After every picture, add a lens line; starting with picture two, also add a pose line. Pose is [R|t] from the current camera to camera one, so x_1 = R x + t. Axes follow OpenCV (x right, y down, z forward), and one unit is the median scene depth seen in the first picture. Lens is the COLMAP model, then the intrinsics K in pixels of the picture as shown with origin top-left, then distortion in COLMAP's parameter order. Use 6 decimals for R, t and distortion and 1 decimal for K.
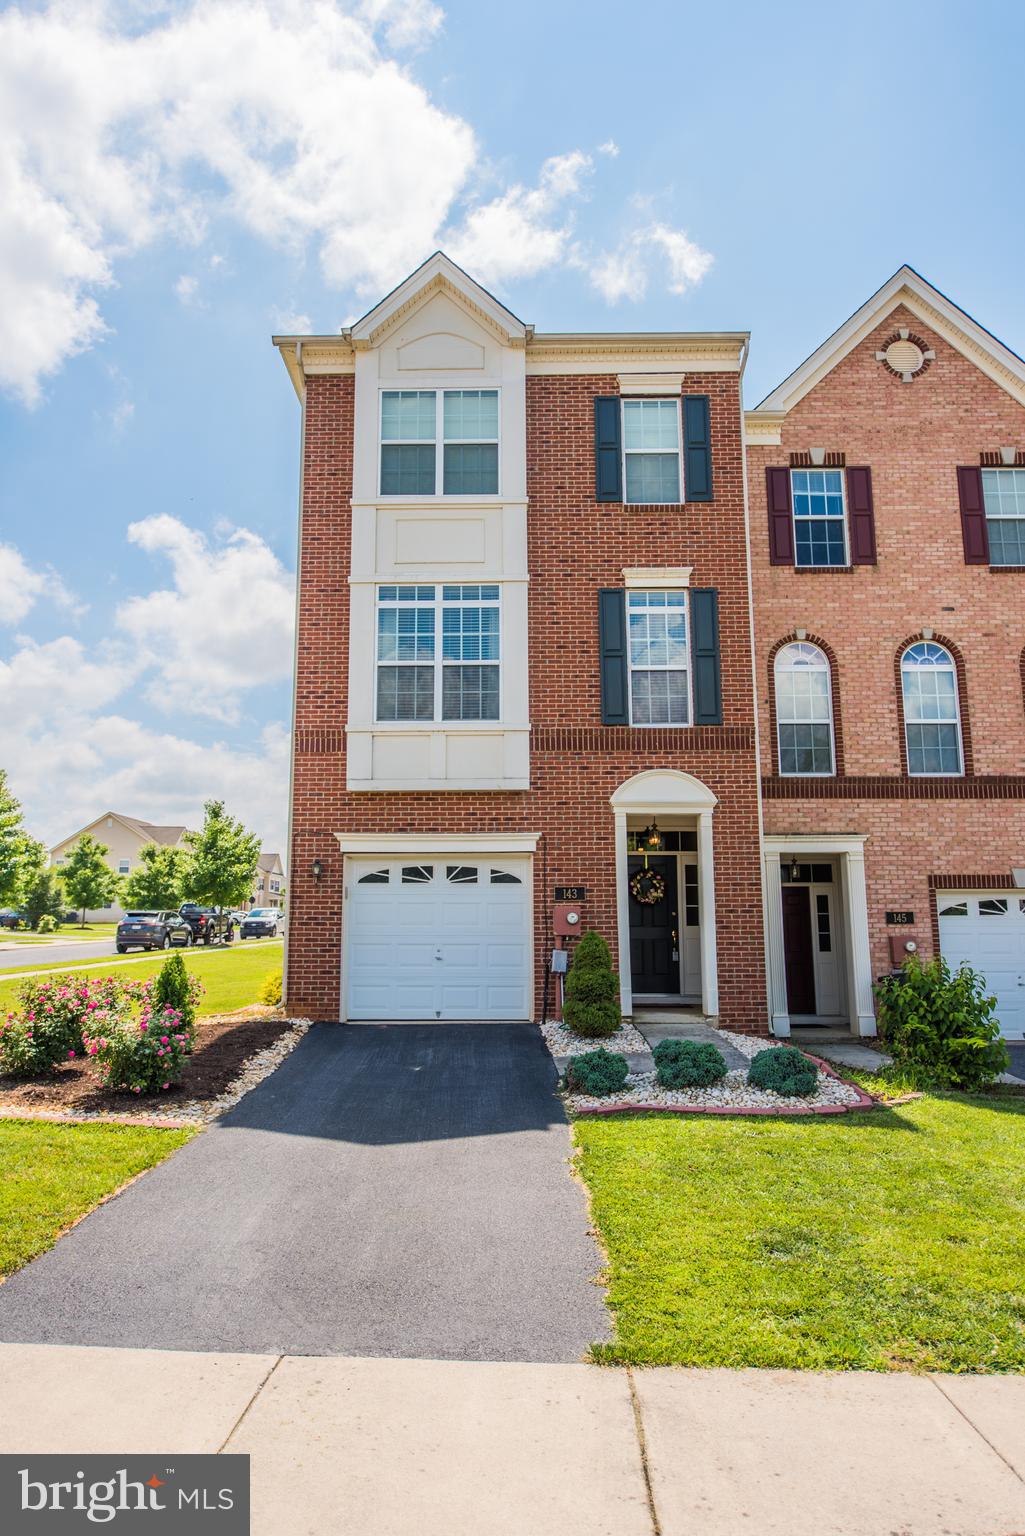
lens RADIAL K [[942.2, 0, 508.1], [0, 942.2, 769.4], [0, 0, 1]] dist [0.000537, -0.000145]
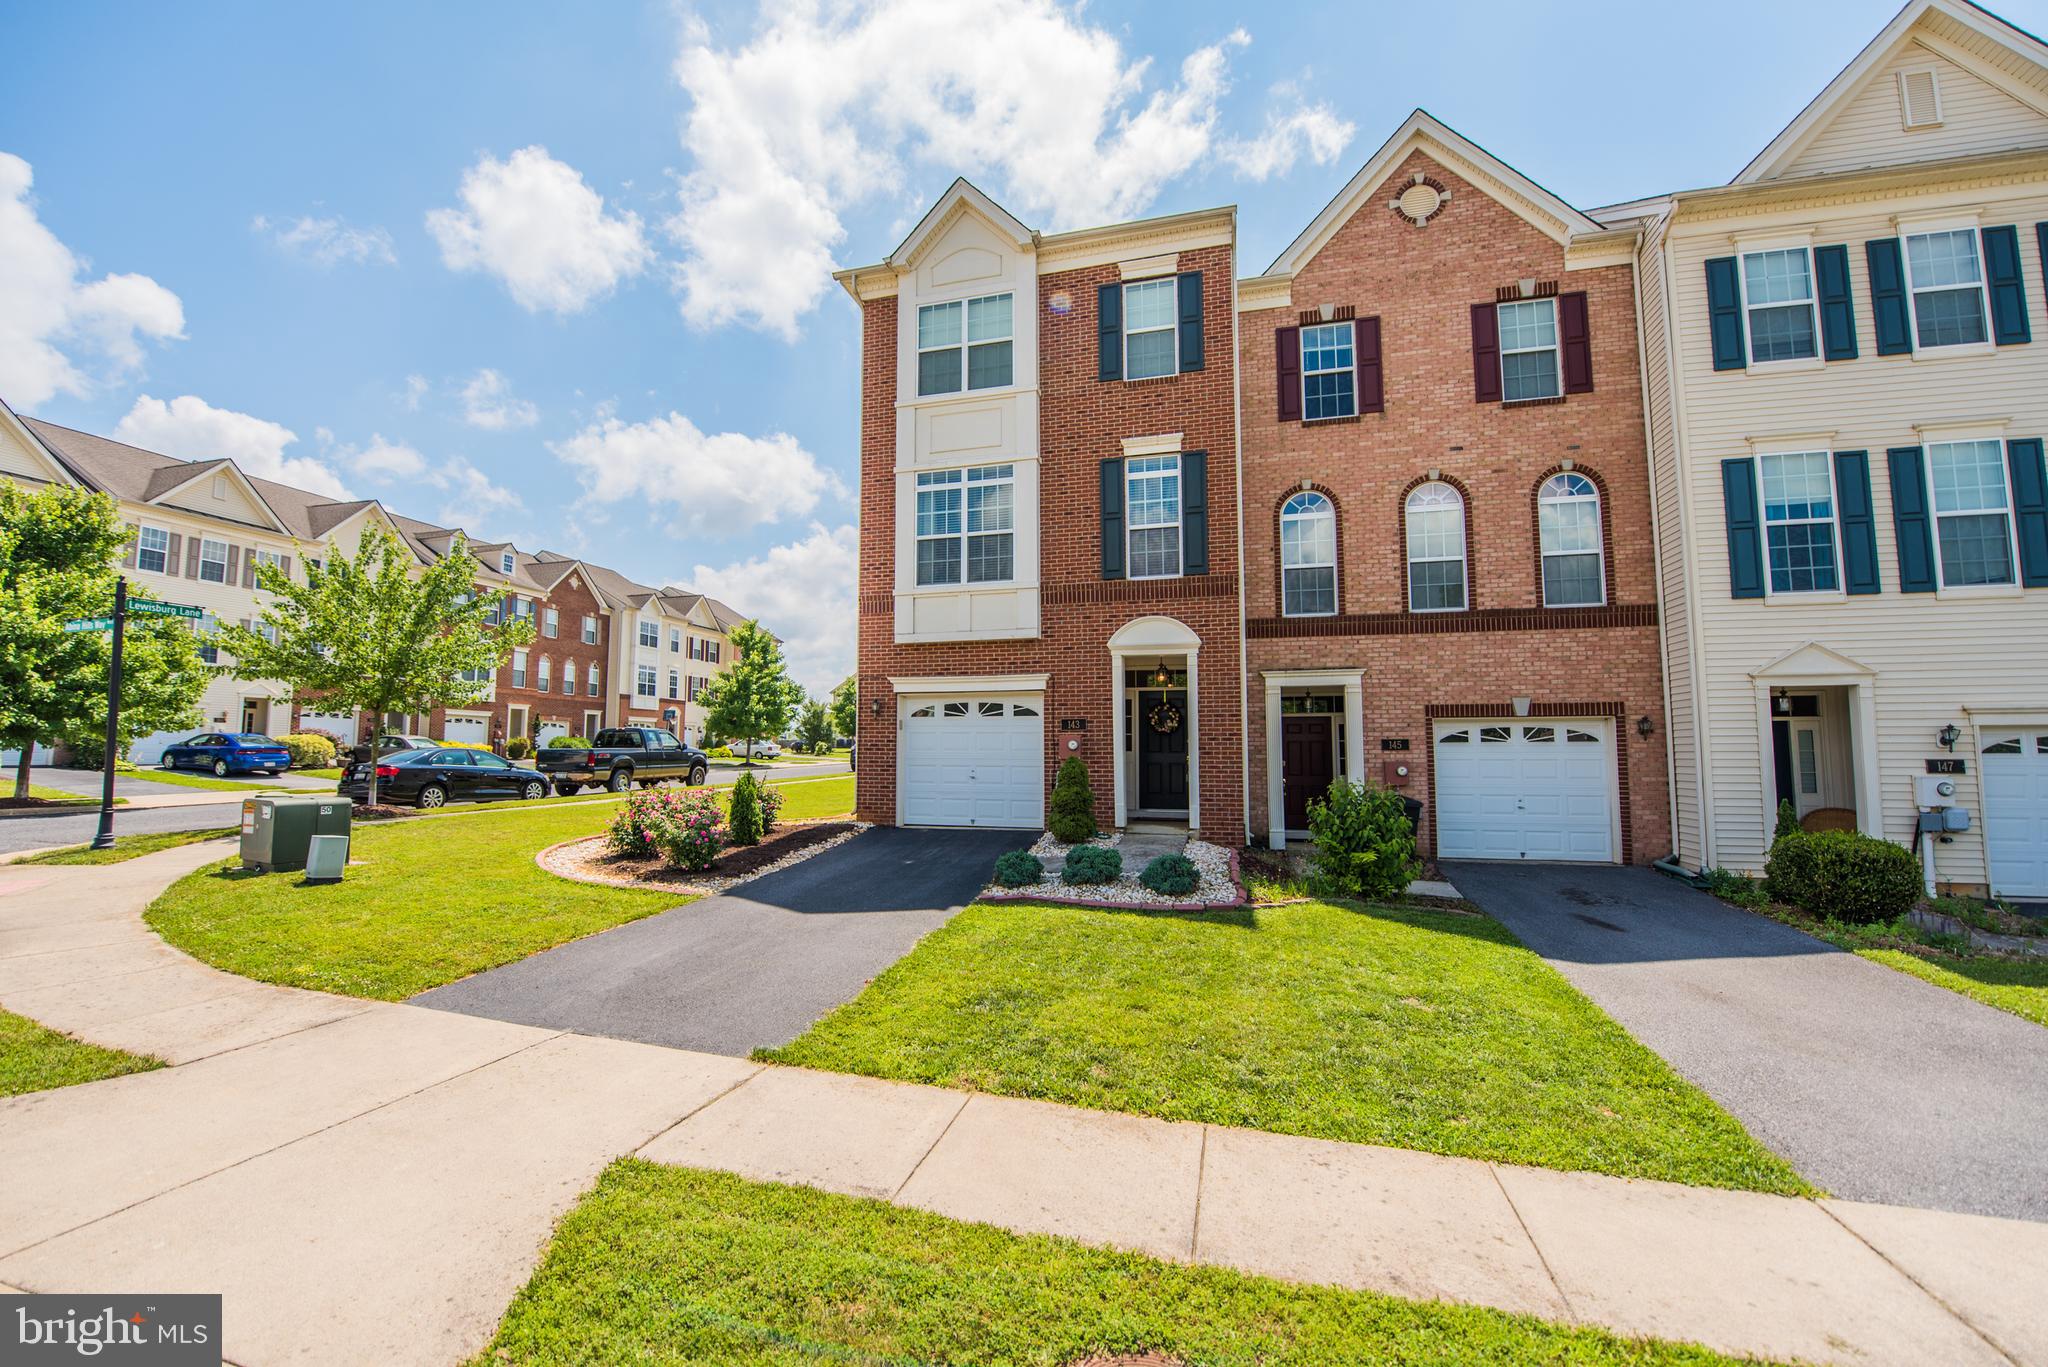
lens RADIAL K [[822.4, 0, 1016.8], [0, 822.4, 683.1], [0, 0, 1]] dist [-0.012501, -0.003322]
pose [[0.966861, -0.018300, -0.254648, 0.244581], [0.039286, 0.996213, 0.077569, -0.002781], [0.252264, -0.085002, 0.963918, -0.009655]]
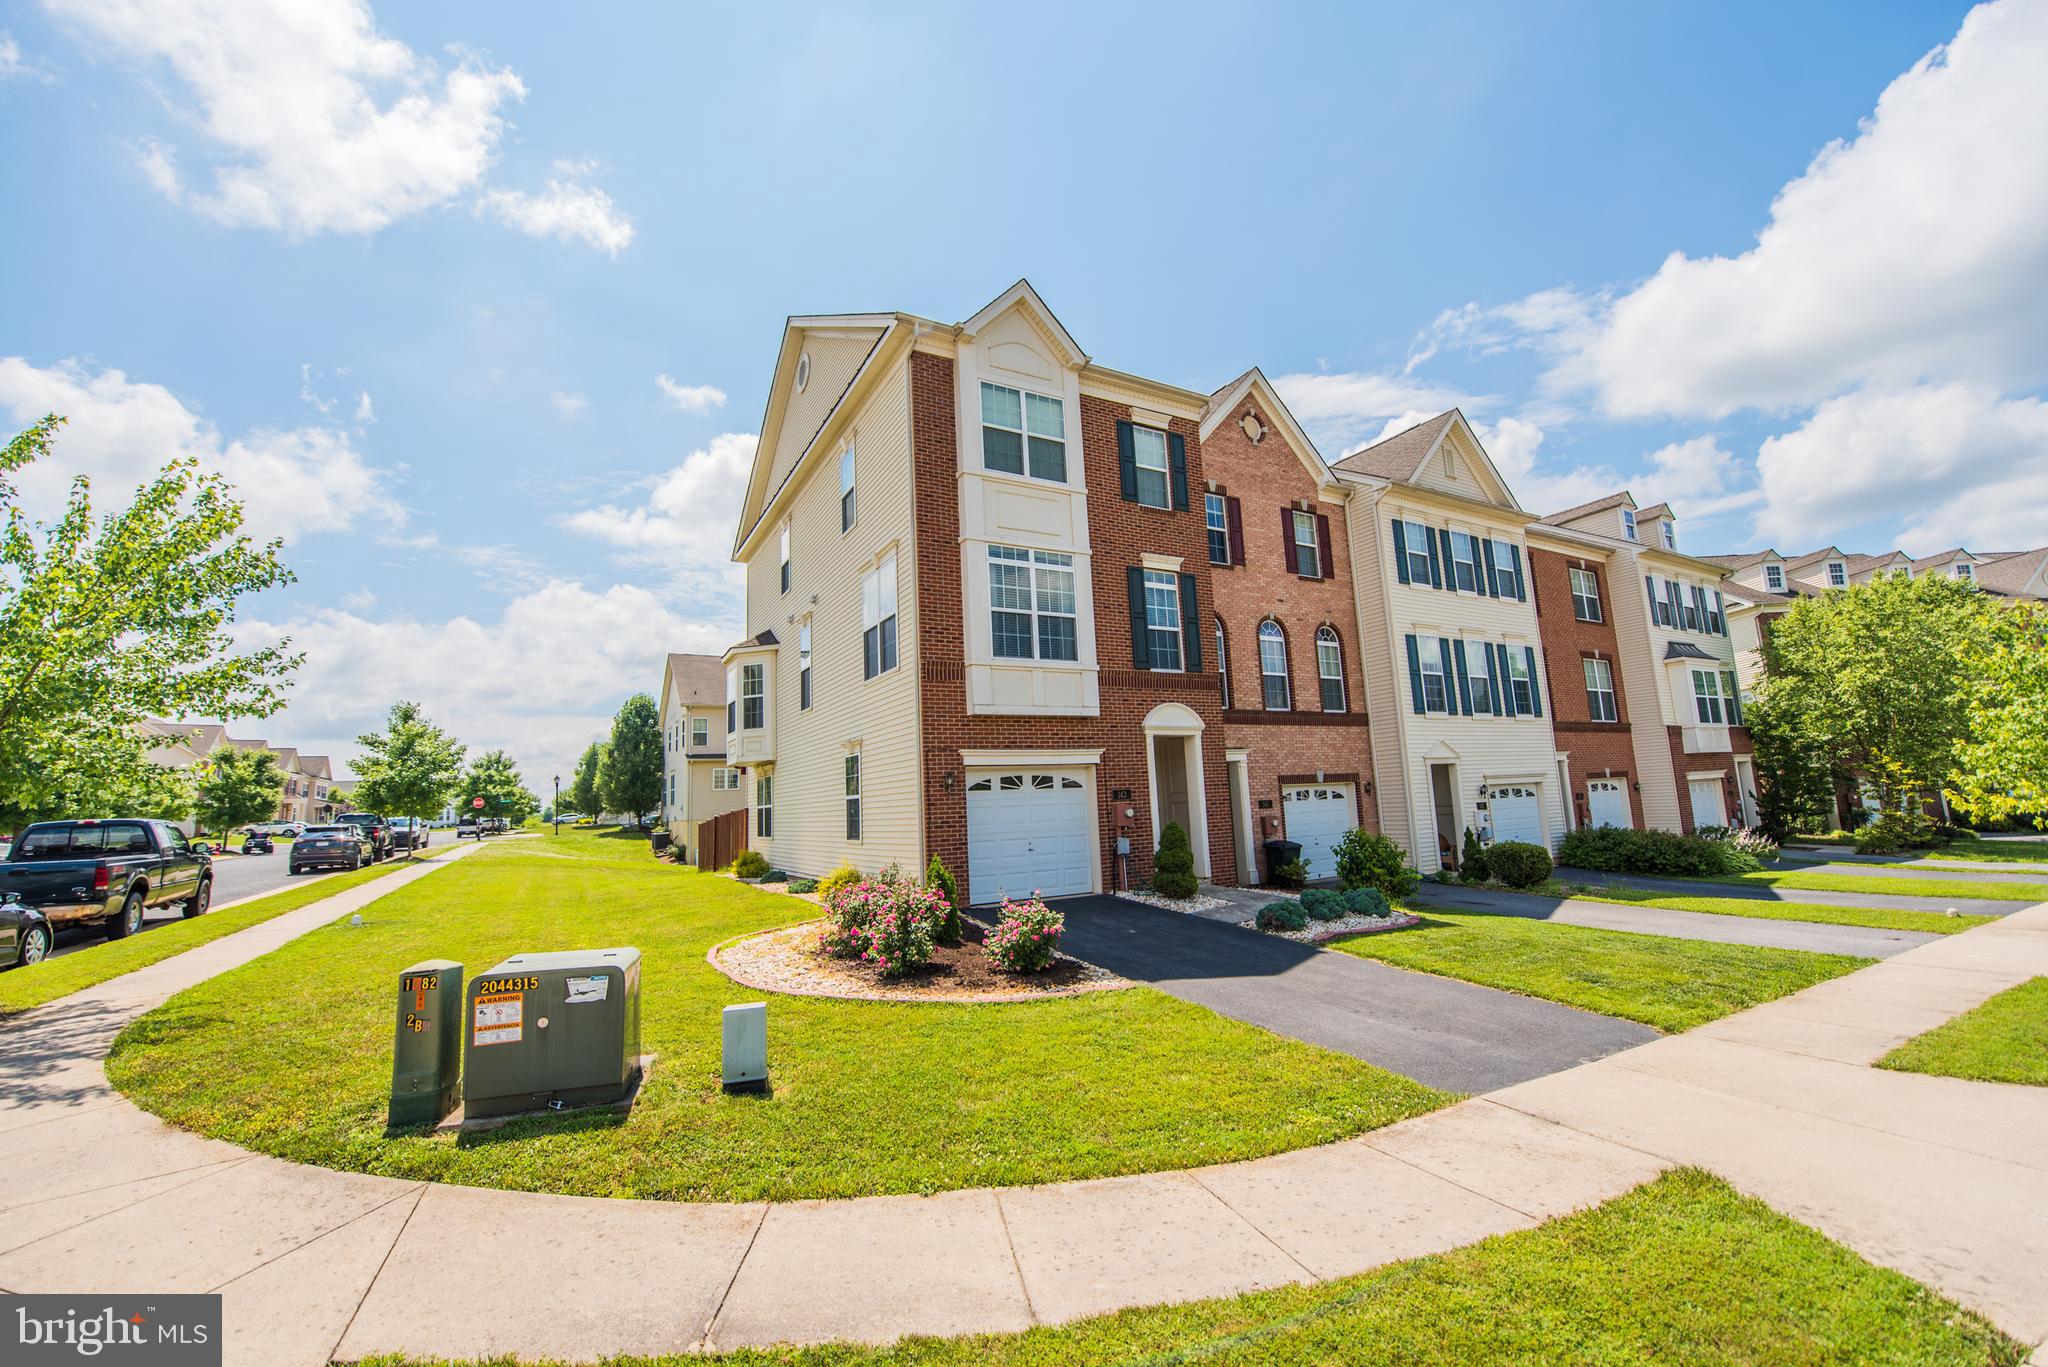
lens RADIAL K [[815.9, 0, 1017.4], [0, 815.9, 681.2], [0, 0, 1]] dist [-0.015889, -0.000958]
pose [[0.867634, 0.040067, 0.495586, -0.600083], [-0.040434, 0.999132, -0.009988, -0.010224], [-0.495556, -0.011373, 0.868502, 0.070087]]
